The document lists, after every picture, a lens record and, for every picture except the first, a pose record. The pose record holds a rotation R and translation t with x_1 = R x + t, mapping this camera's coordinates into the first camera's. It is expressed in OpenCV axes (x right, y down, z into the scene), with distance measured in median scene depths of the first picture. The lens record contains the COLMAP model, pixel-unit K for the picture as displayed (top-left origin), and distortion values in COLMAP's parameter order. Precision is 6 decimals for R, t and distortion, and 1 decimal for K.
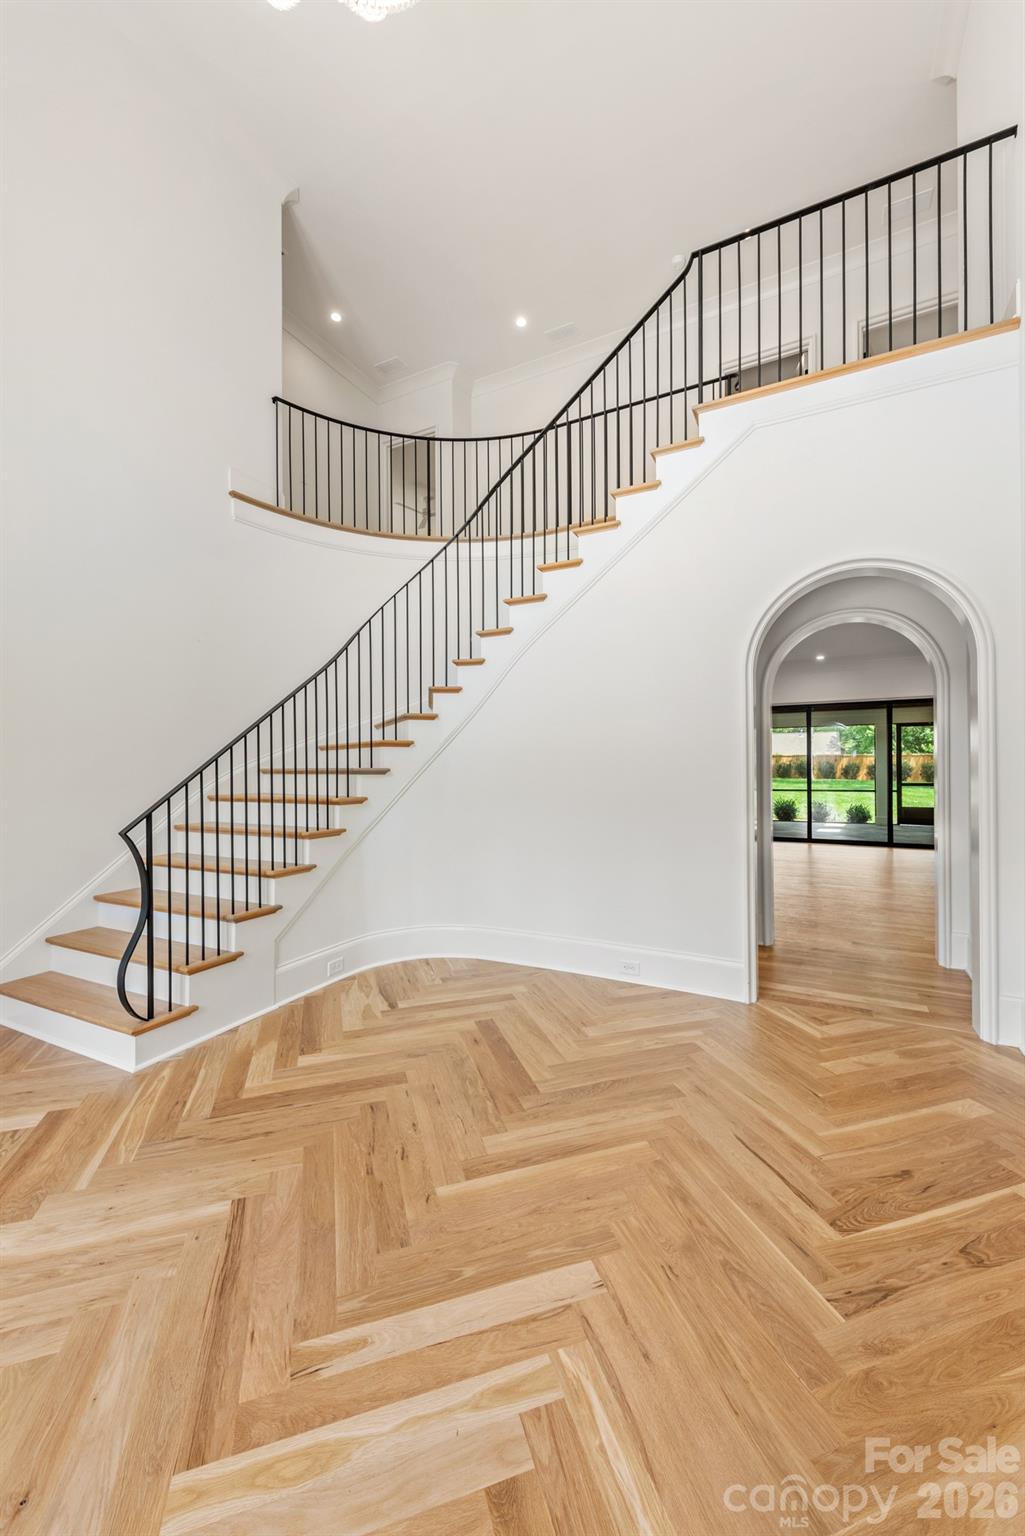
lens RADIAL K [[602.6, 0, 514.2], [0, 602.6, 765.1], [0, 0, 1]] dist [0.010586, -0.001641]
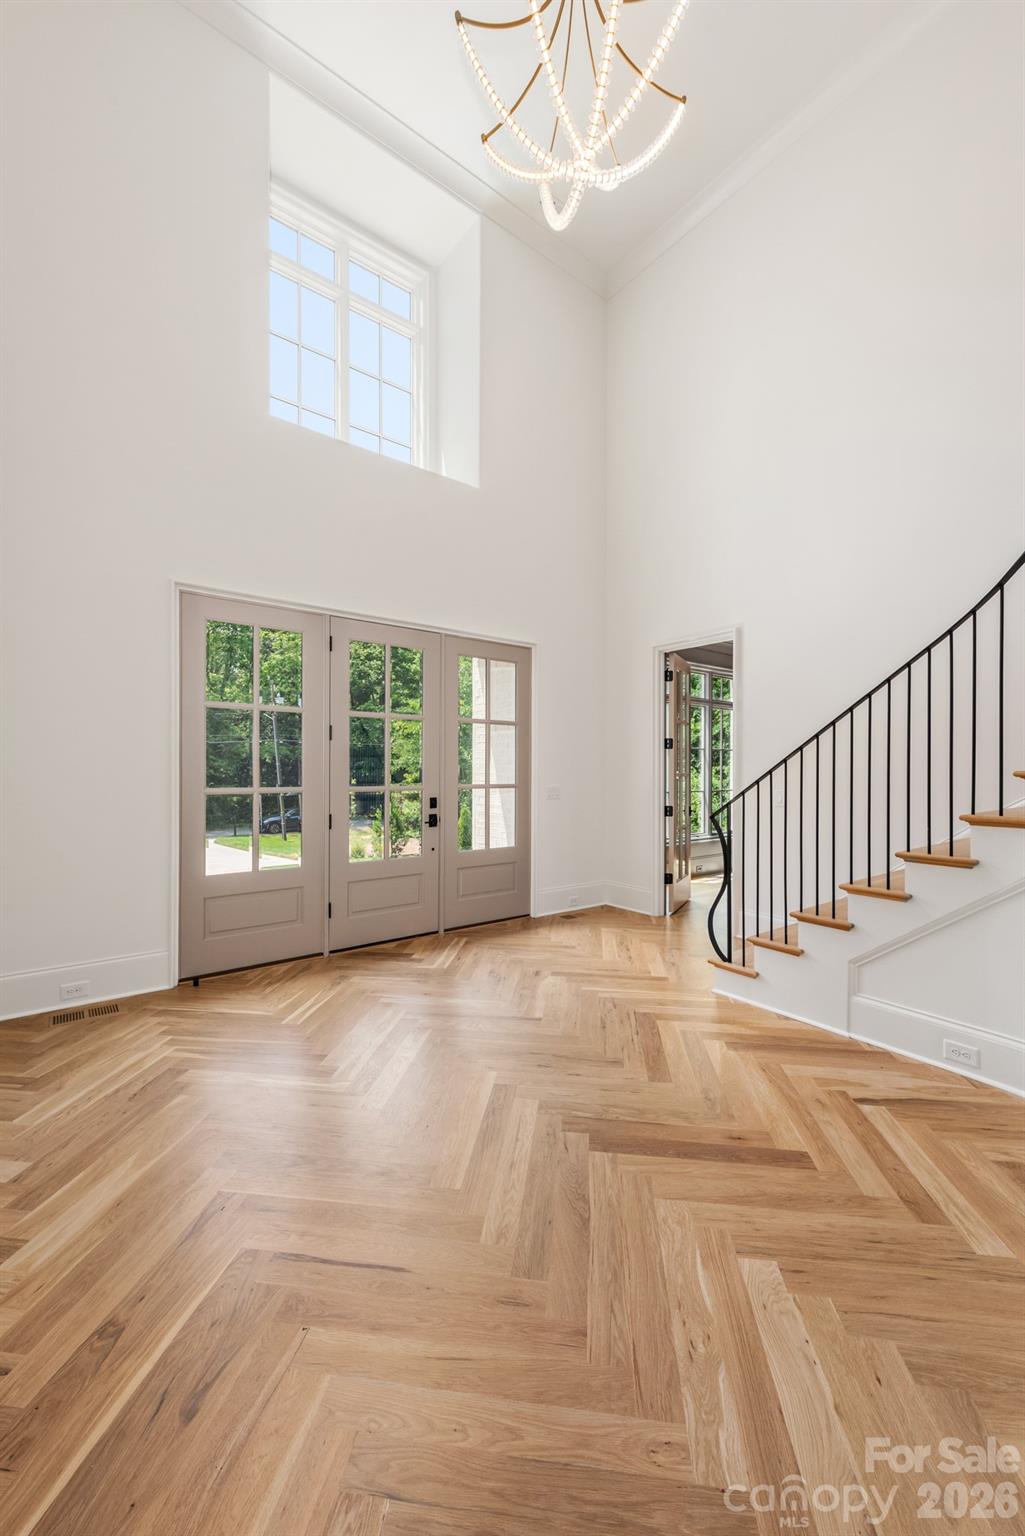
lens RADIAL K [[602.6, 0, 513.3], [0, 602.6, 770.4], [0, 0, 1]] dist [0.010586, -0.001641]
pose [[-0.428748, 0.003236, -0.903418, 0.774308], [0.000954, 0.999995, 0.003129, 0.000456], [0.903423, 0.000480, -0.428749, 1.137166]]
